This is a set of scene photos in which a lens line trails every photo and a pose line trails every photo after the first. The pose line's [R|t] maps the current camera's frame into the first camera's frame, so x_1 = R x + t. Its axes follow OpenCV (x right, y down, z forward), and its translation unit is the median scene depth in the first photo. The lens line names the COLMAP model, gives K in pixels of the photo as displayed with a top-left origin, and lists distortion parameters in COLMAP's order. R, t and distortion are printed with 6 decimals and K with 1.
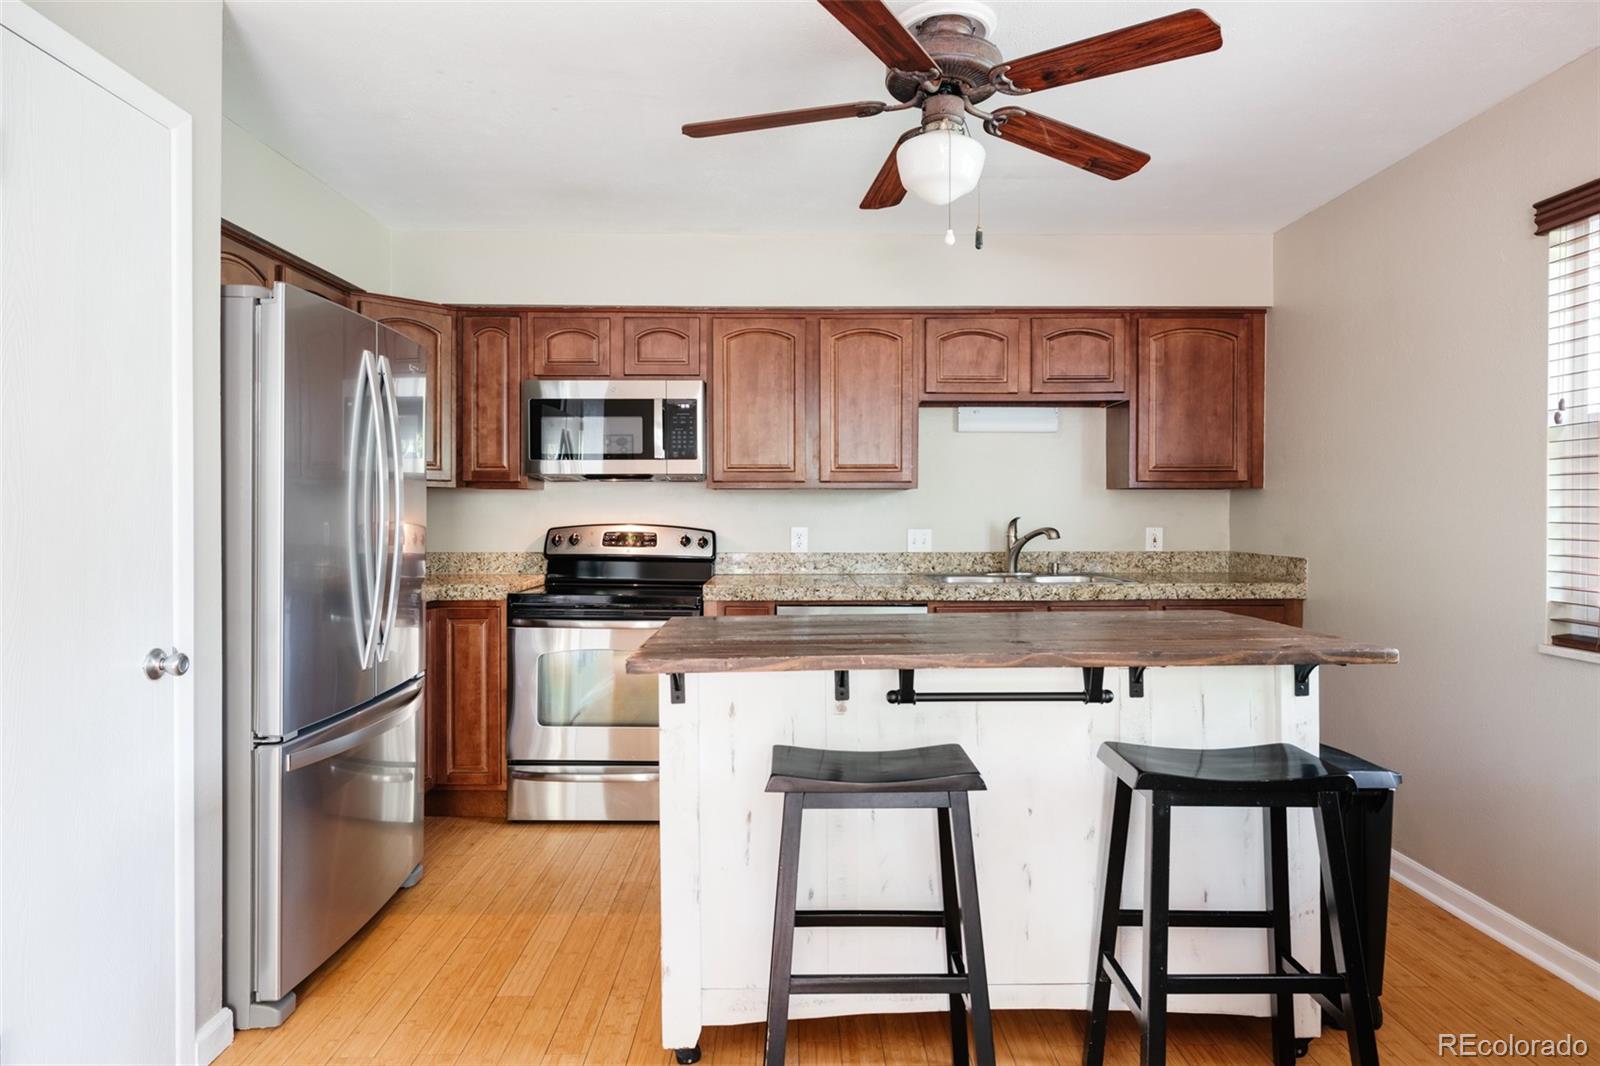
lens RADIAL K [[893.1, 0, 794.3], [0, 893.1, 524.8], [0, 0, 1]] dist [0.001949, 0.000729]
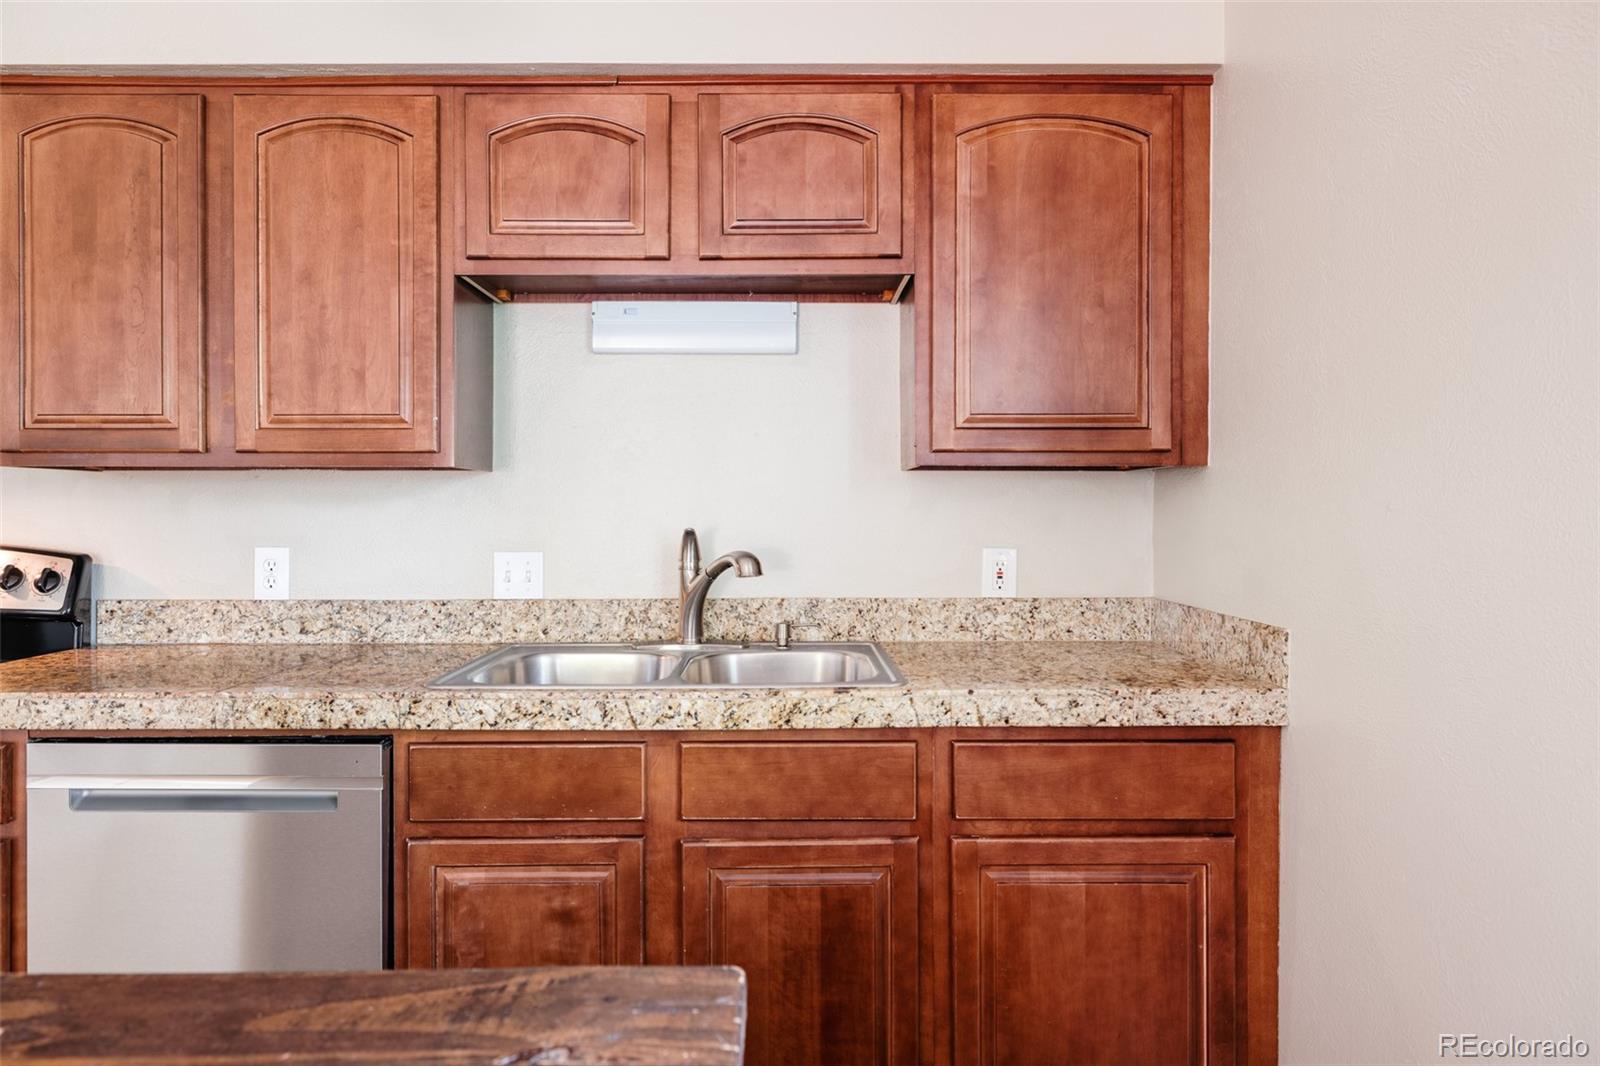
lens RADIAL K [[977.8, 0, 802.9], [0, 977.8, 523.9], [0, 0, 1]] dist [0.001798, 0.001553]
pose [[0.999973, 0.000343, -0.007326, 0.348403], [-0.000349, 1.000000, -0.000897, -0.011681], [0.007326, 0.000899, 0.999973, 0.538720]]
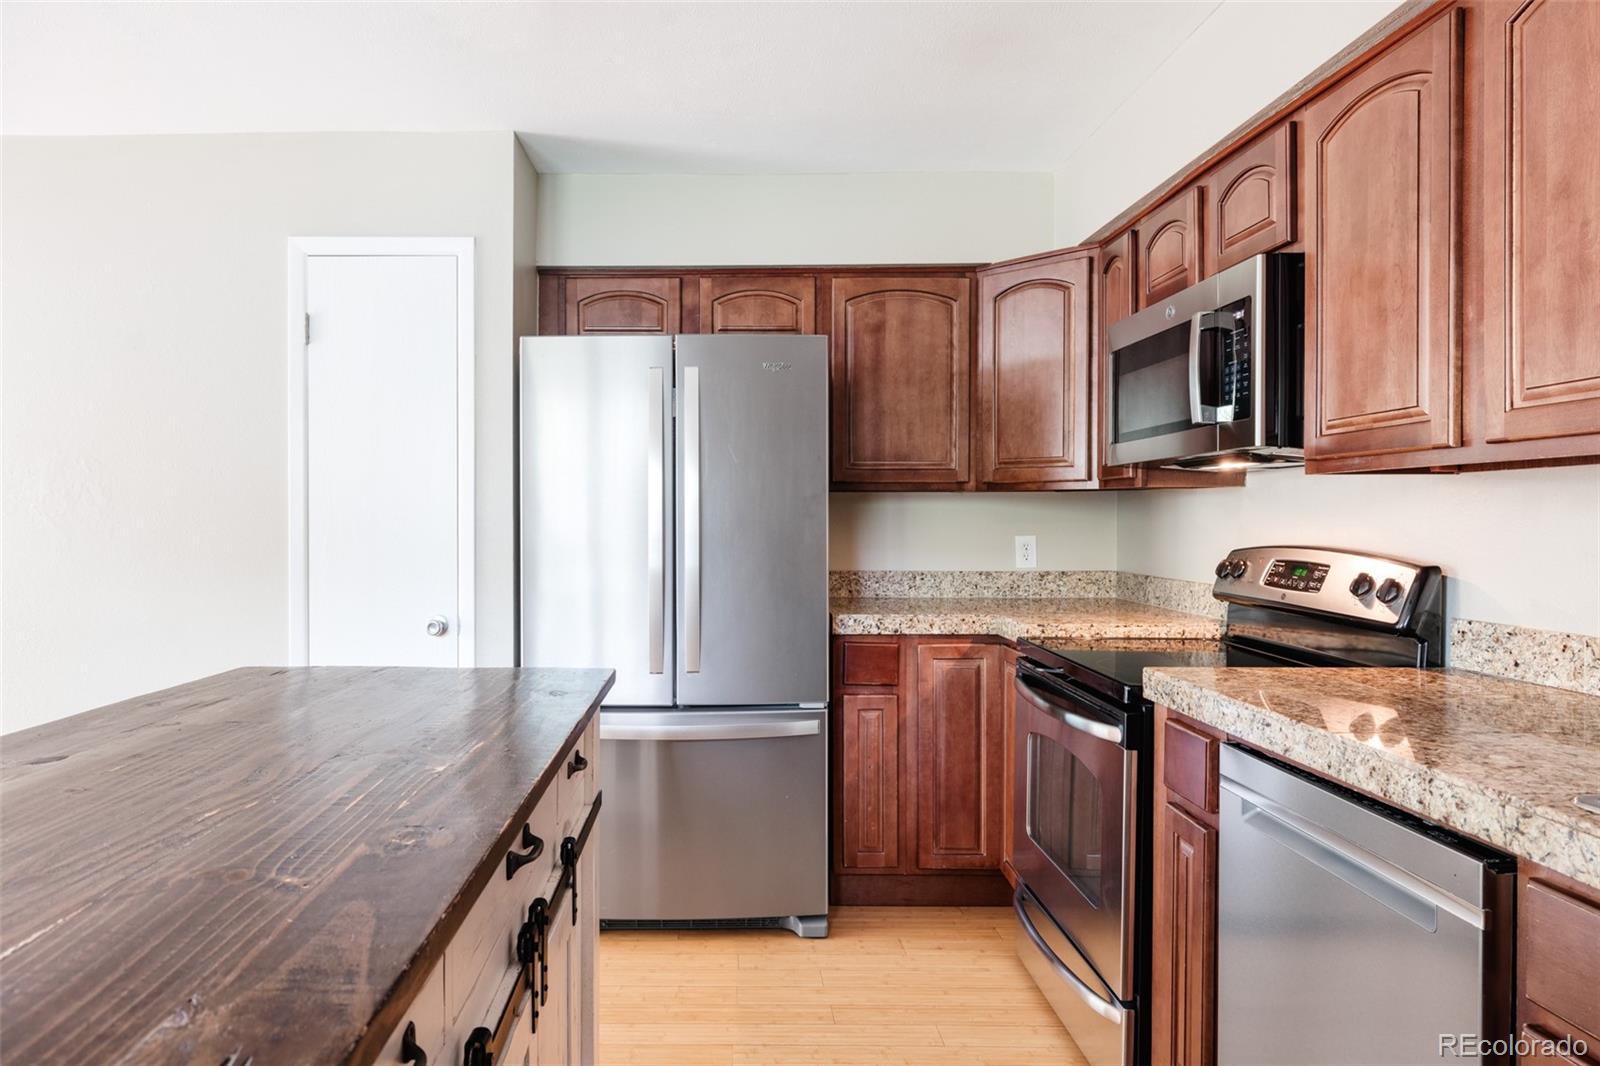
lens RADIAL K [[1020.5, 0, 797.4], [0, 1020.5, 525.1], [0, 0, 1]] dist [-0.001821, 0.000969]
pose [[-0.001467, 0.007787, -0.999969, 0.472120], [-0.014993, 0.999857, 0.007808, -0.015264], [0.999887, 0.015004, -0.001350, 0.779562]]
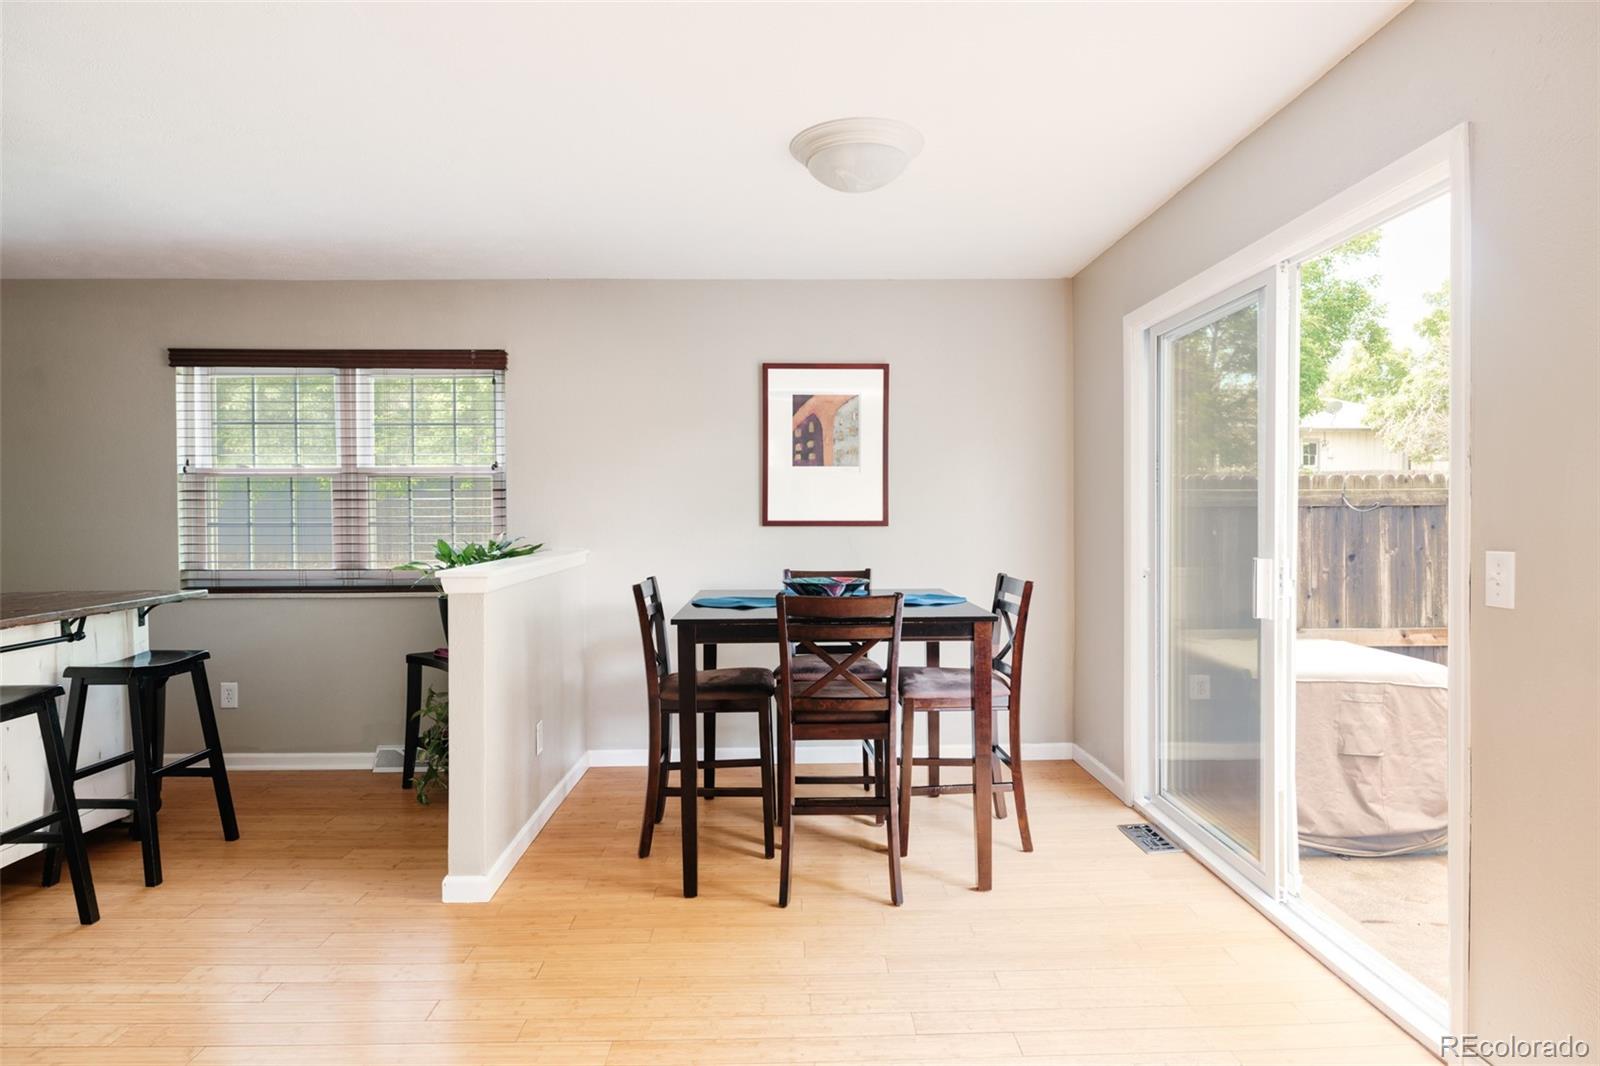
lens RADIAL K [[893.1, 0, 796.0], [0, 893.1, 518.5], [0, 0, 1]] dist [0.001949, 0.000729]
pose [[-0.016619, -0.005640, 0.999846, -0.686316], [0.016974, 0.999838, 0.005923, -0.005578], [-0.999718, 0.017069, -0.016520, -0.153990]]
